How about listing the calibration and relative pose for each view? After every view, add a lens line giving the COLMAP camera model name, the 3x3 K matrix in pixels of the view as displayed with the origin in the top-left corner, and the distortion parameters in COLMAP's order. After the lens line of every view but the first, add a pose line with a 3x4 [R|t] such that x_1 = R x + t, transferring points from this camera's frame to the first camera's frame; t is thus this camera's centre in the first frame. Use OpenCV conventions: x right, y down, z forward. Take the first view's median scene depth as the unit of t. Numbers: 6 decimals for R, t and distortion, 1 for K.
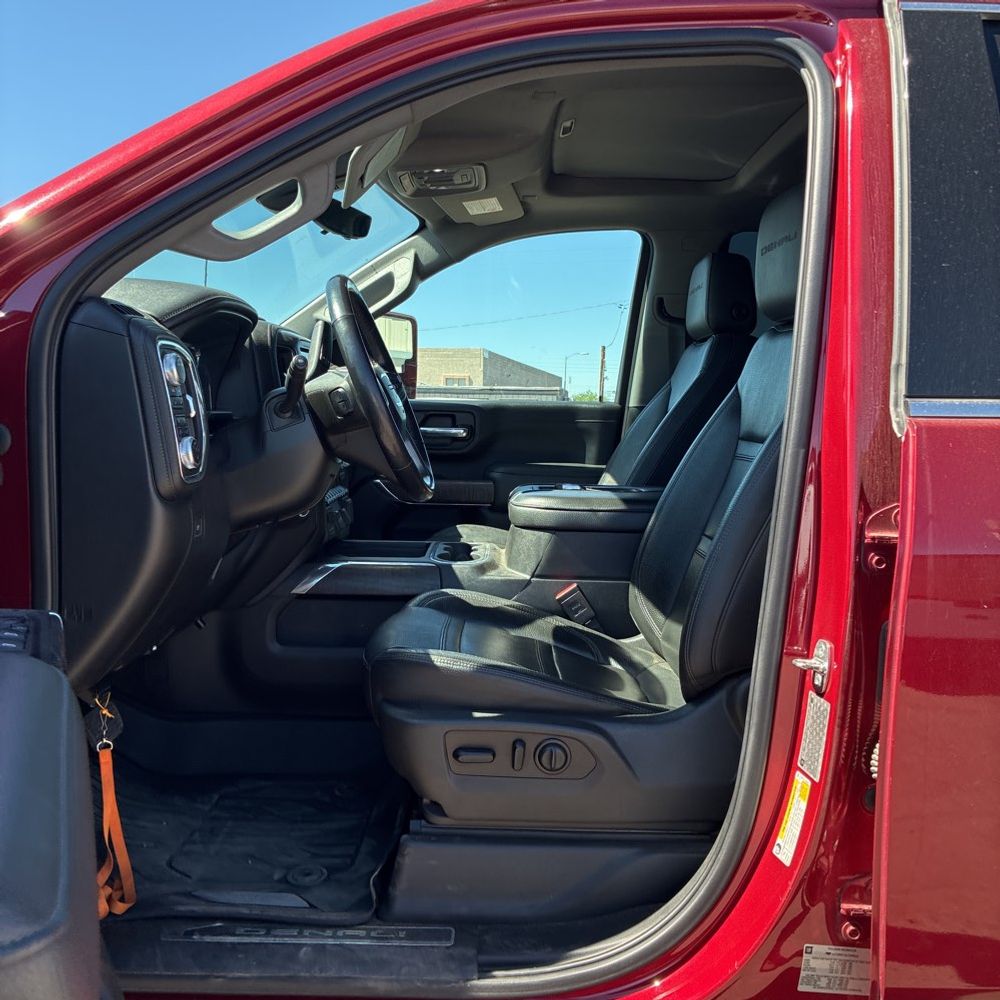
lens RADIAL K [[1010.6, 0, 502.0], [0, 1010.6, 500.3], [0, 0, 1]] dist [0.023617, 0.000000]
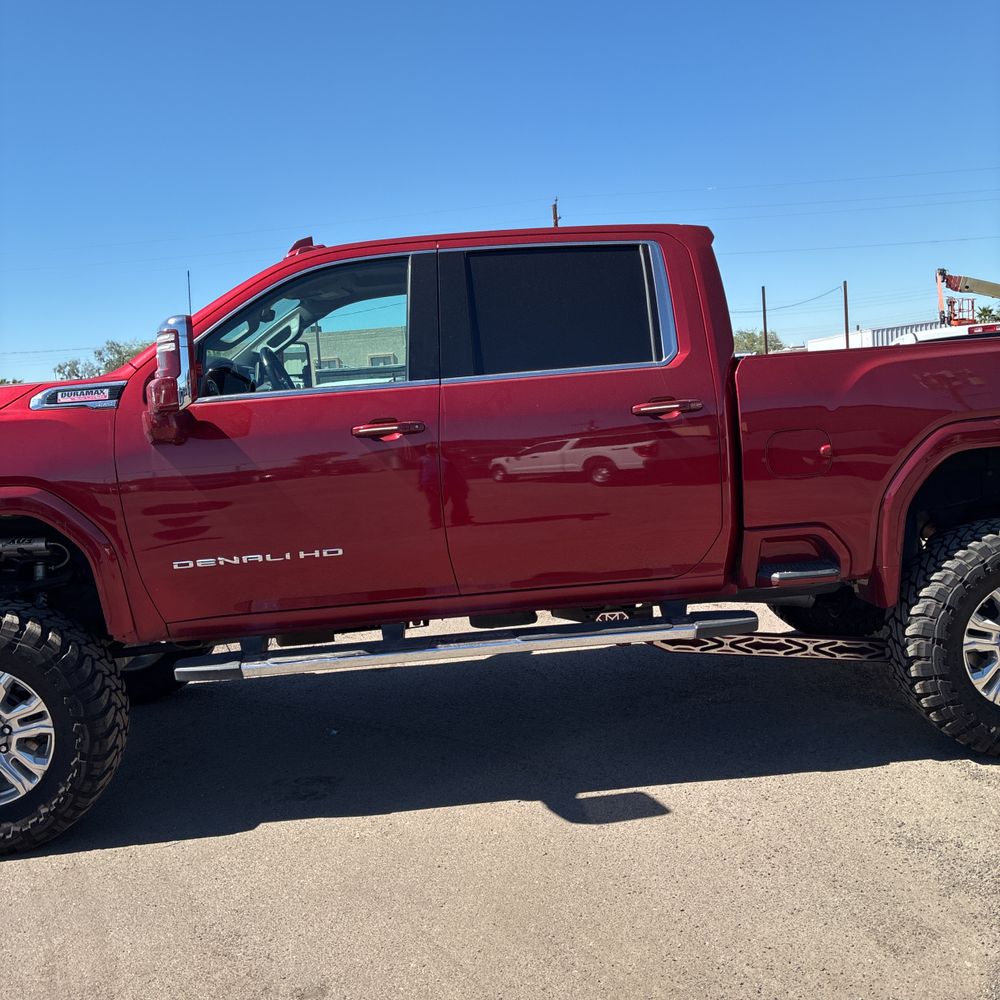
lens RADIAL K [[1010.6, 0, 498.2], [0, 1010.6, 499.5], [0, 0, 1]] dist [0.023617, 0.000000]
pose [[0.993628, -0.100282, 0.051453, 0.011968], [0.098802, 0.994638, 0.030547, 0.006891], [-0.054240, -0.025269, 0.998208, -0.074768]]
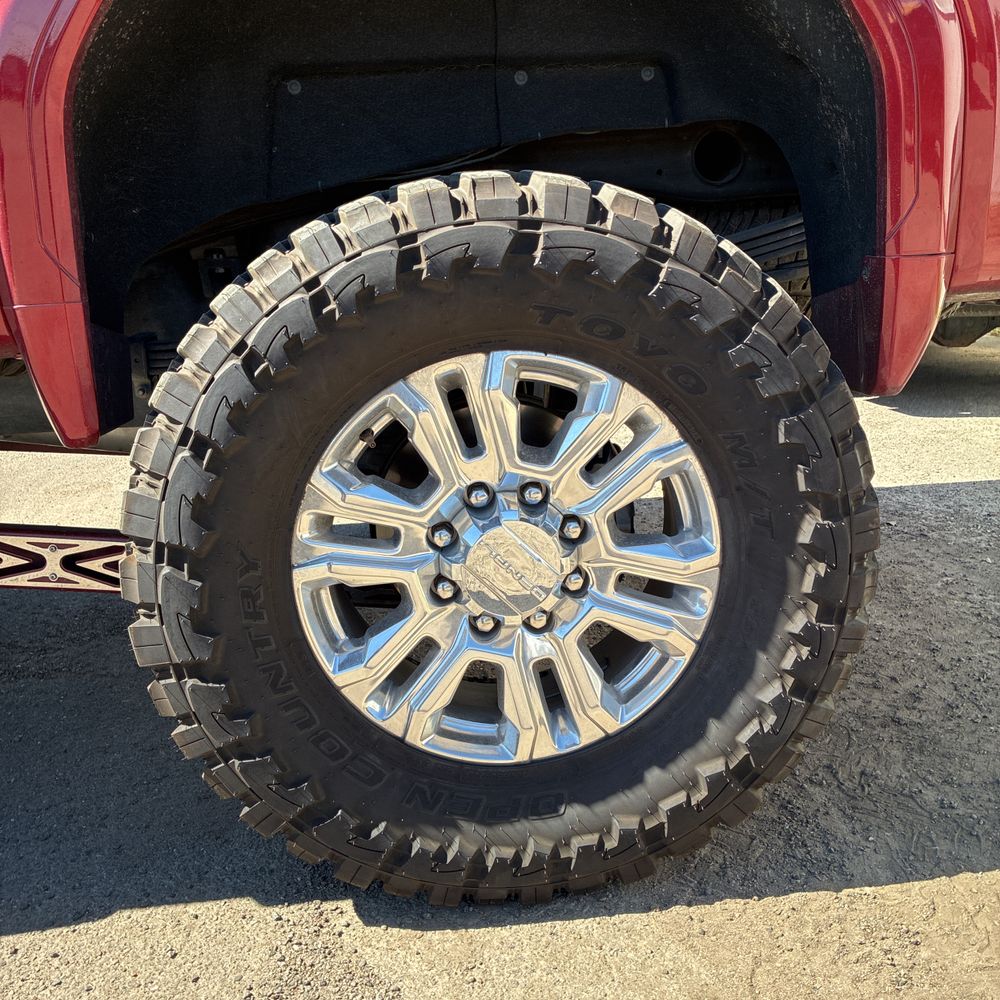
lens RADIAL K [[1010.6, 0, 523.4], [0, 1010.6, 492.2], [0, 0, 1]] dist [0.023617, 0.000000]
pose [[0.992736, -0.093118, 0.076190, 0.071706], [0.081787, 0.986727, 0.140290, 0.024379], [-0.088243, -0.133040, 0.987175, -0.001791]]
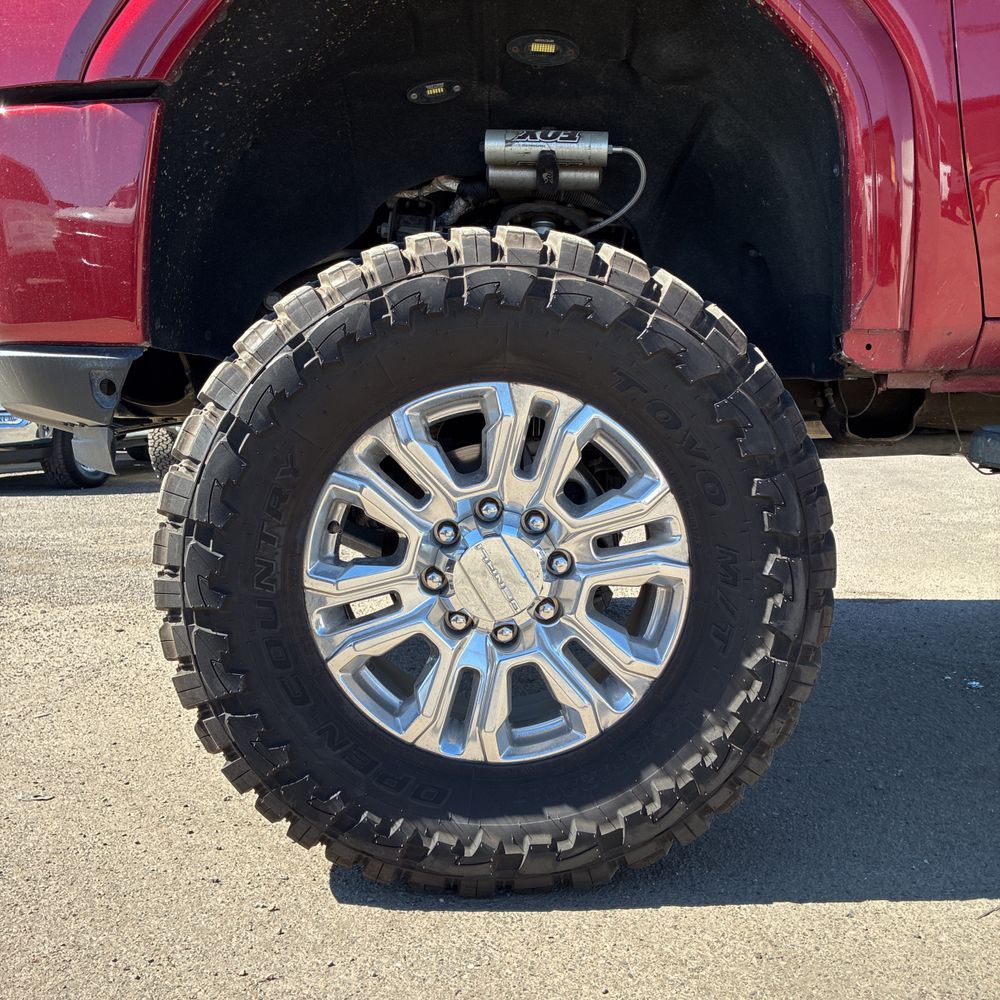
lens RADIAL K [[1010.6, 0, 502.1], [0, 1010.6, 505.2], [0, 0, 1]] dist [0.023617, 0.000000]
pose [[0.999485, -0.029856, 0.011762, -0.038603], [0.029609, 0.999348, 0.020667, 0.025753], [-0.012372, -0.020309, 0.999717, -0.006620]]
